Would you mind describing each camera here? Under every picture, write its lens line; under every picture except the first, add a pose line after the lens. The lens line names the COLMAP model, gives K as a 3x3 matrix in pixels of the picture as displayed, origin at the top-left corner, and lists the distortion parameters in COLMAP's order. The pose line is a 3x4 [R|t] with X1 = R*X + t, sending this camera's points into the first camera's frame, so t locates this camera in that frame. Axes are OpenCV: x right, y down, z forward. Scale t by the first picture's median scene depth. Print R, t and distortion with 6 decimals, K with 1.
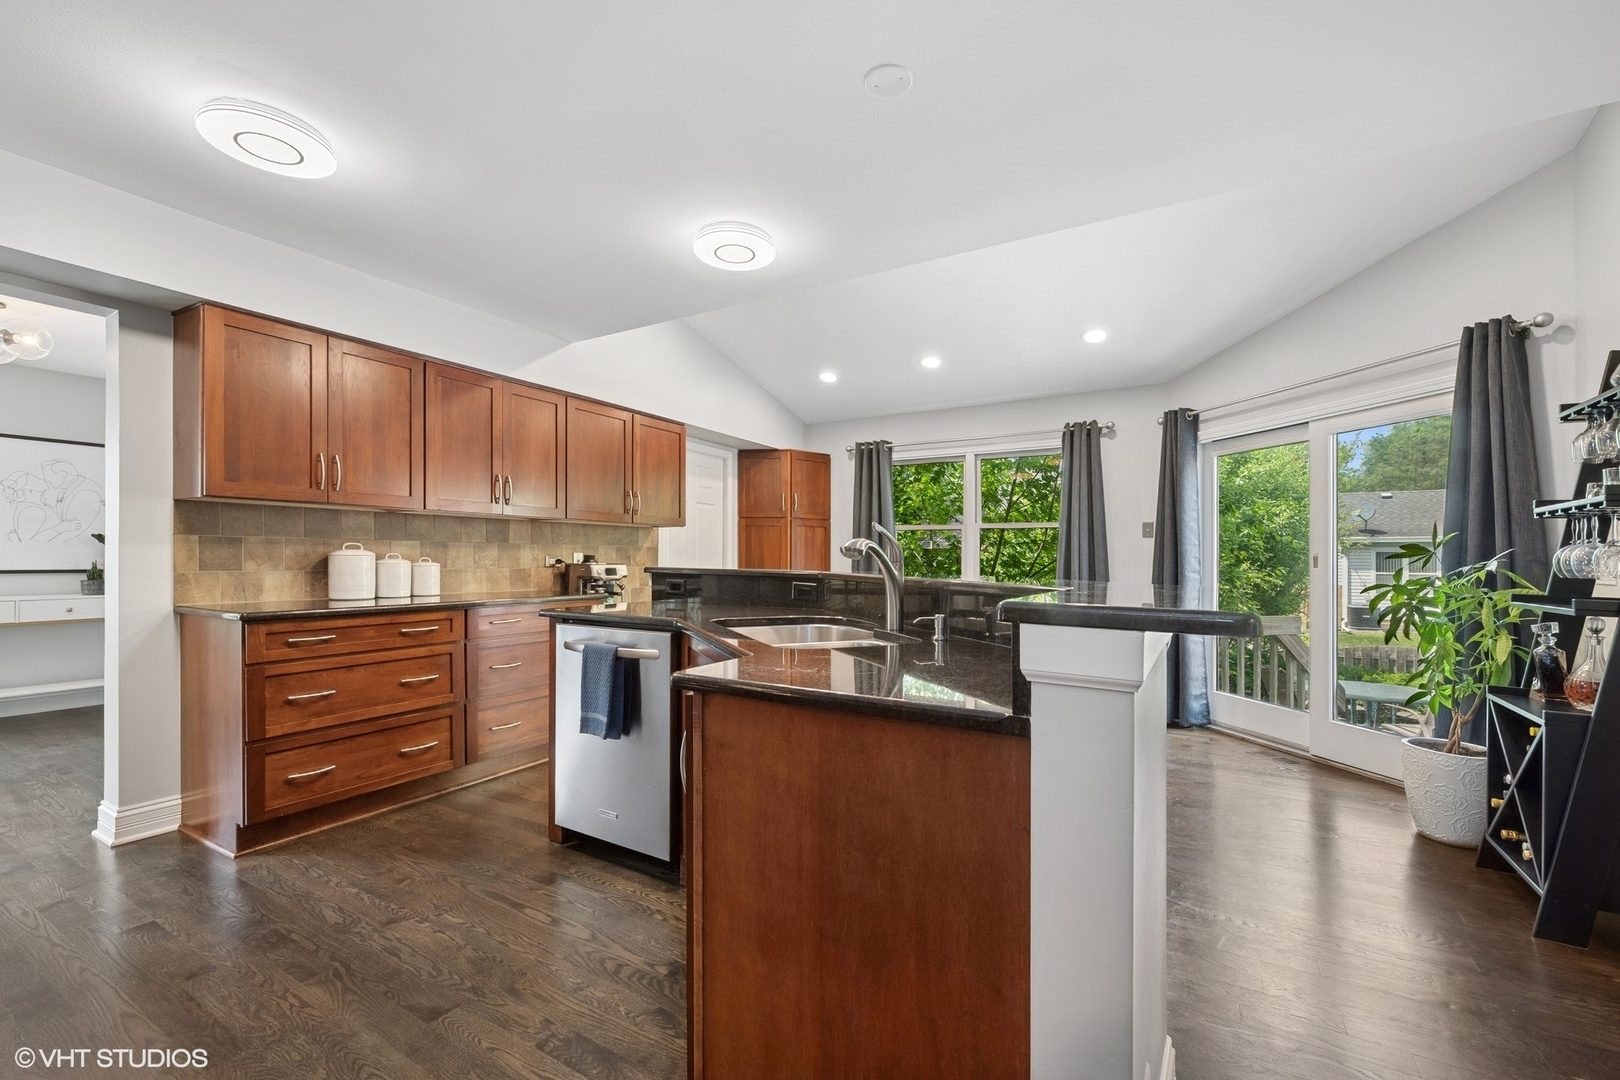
lens RADIAL K [[654.5, 0, 811.8], [0, 654.5, 555.2], [0, 0, 1]] dist [0.000743, 0.000139]
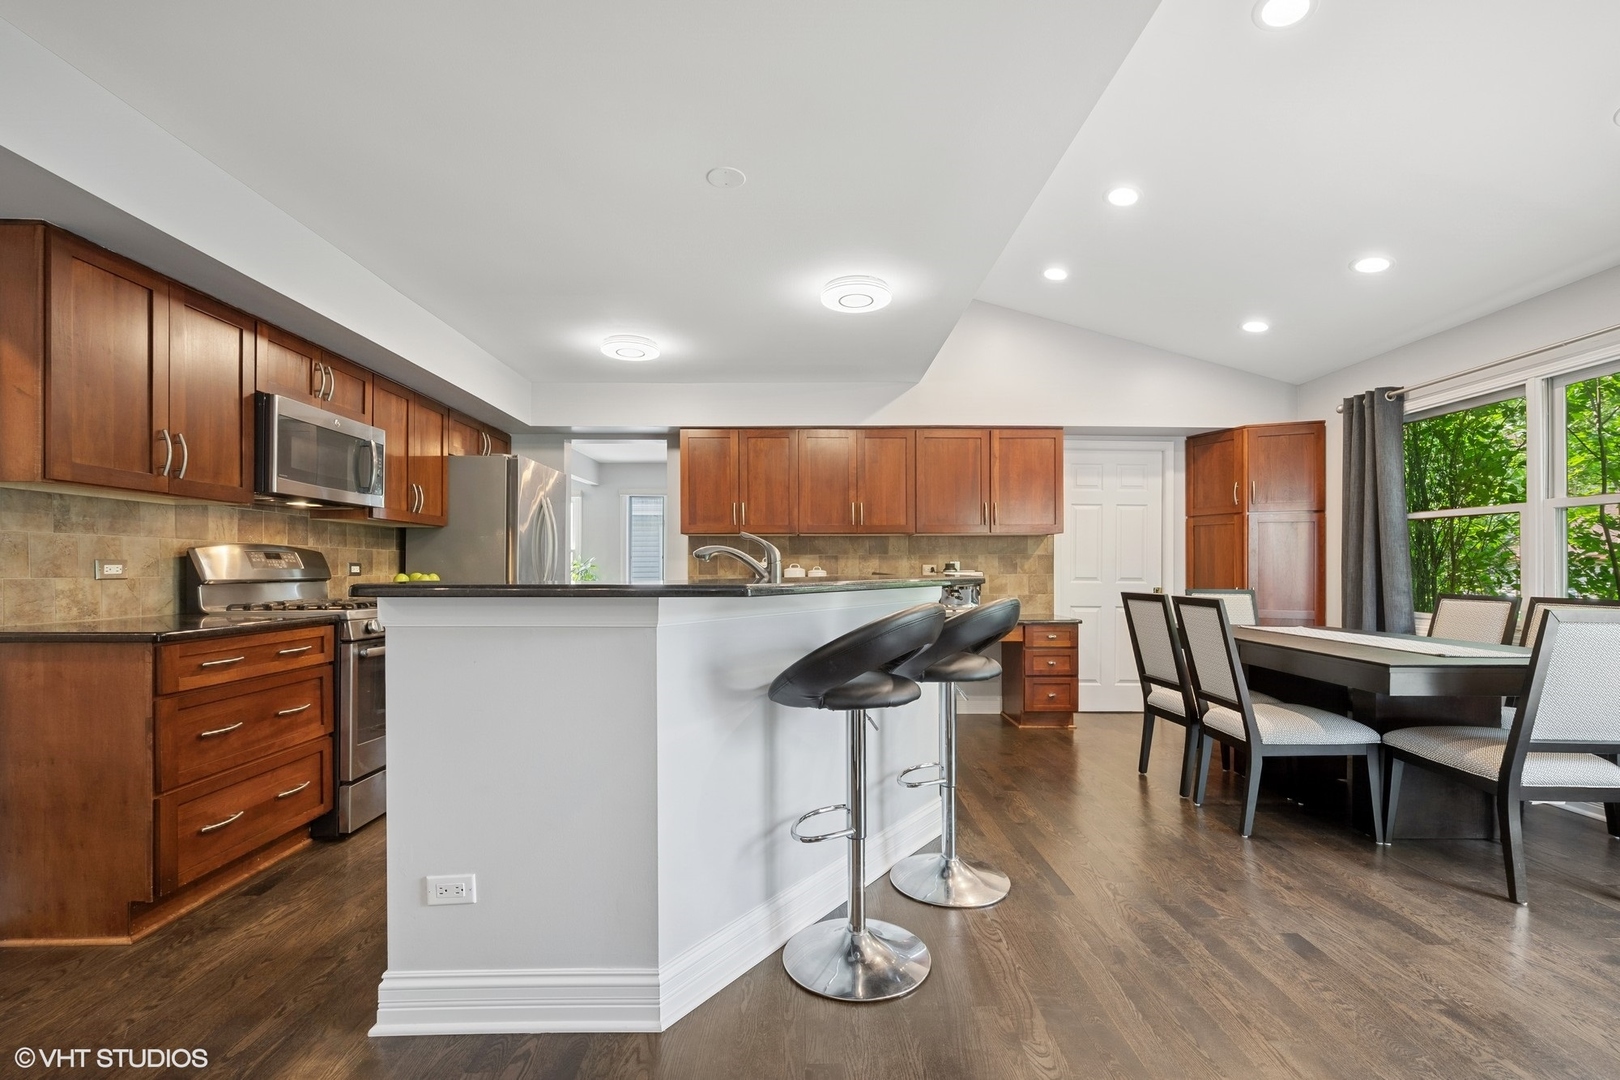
lens RADIAL K [[666.8, 0, 822.2], [0, 666.8, 552.8], [0, 0, 1]] dist [0.001318, 0.000108]
pose [[0.544801, -0.031452, -0.837975, 0.437394], [0.011456, 0.999482, -0.030066, 0.012038], [0.838487, 0.006780, 0.544879, 0.162558]]
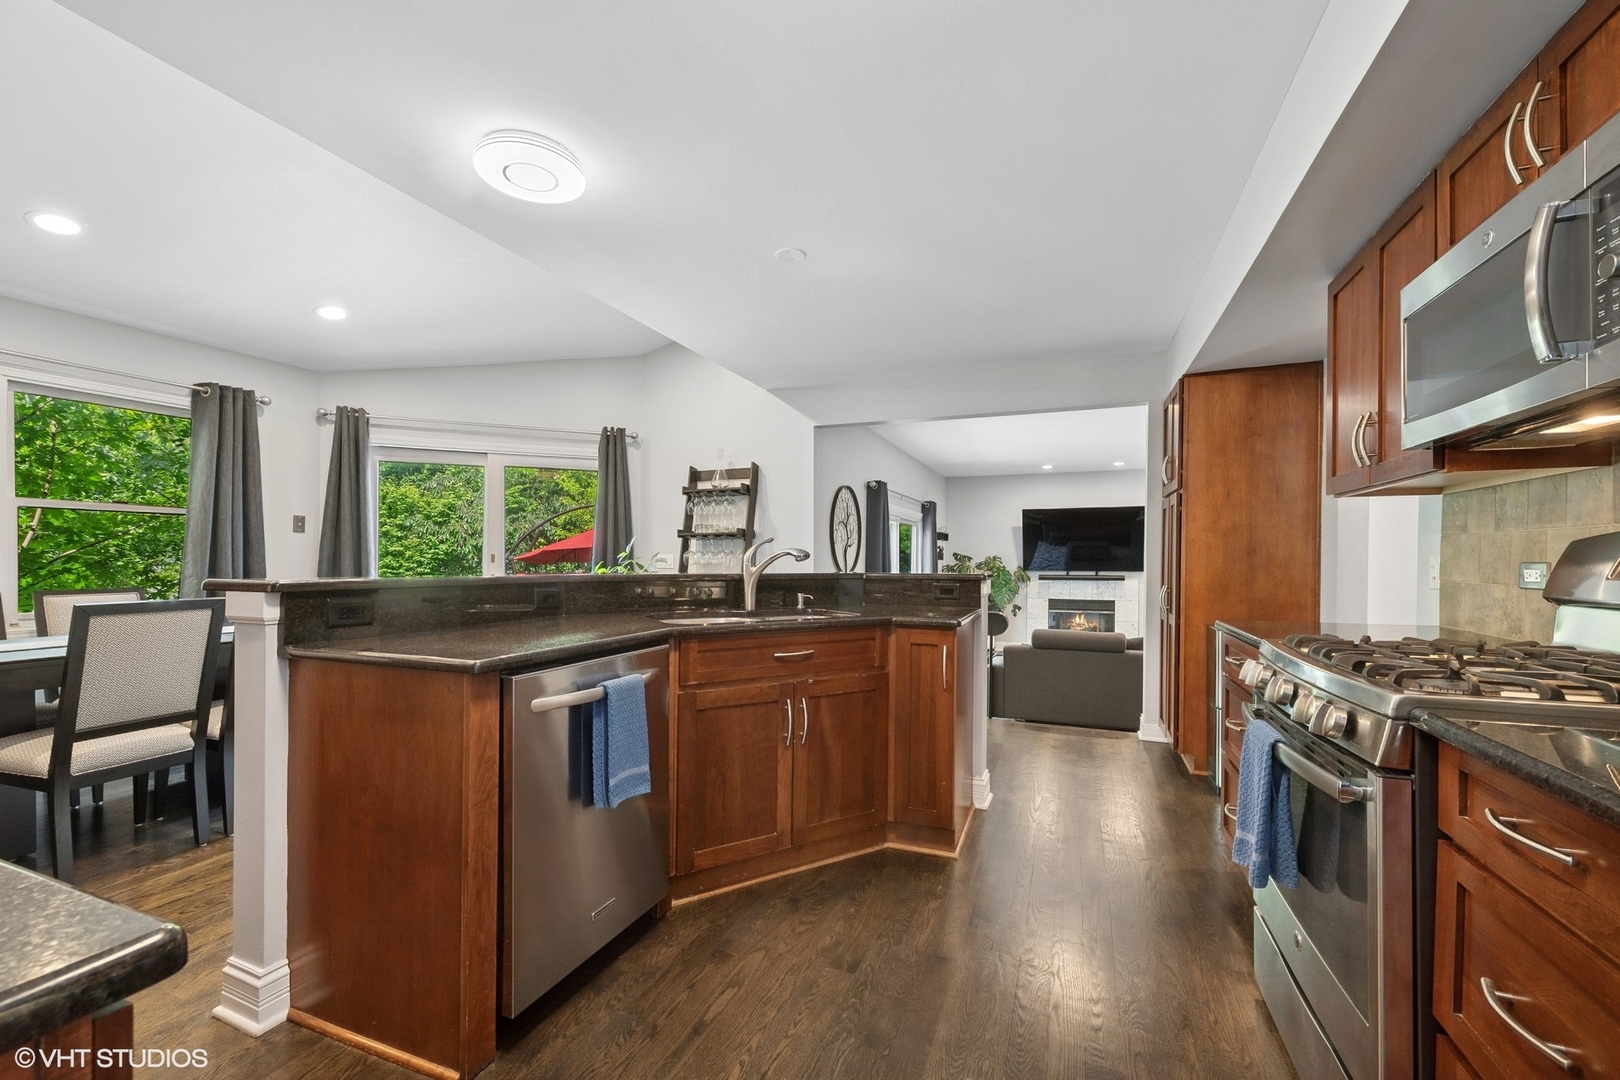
lens RADIAL K [[654.5, 0, 821.9], [0, 654.5, 553.3], [0, 0, 1]] dist [0.000743, 0.000139]
pose [[-0.169614, -0.005912, 0.985493, -0.515911], [-0.006815, 0.999965, 0.004826, -0.007127], [-0.985487, -0.005898, -0.169649, 0.421402]]
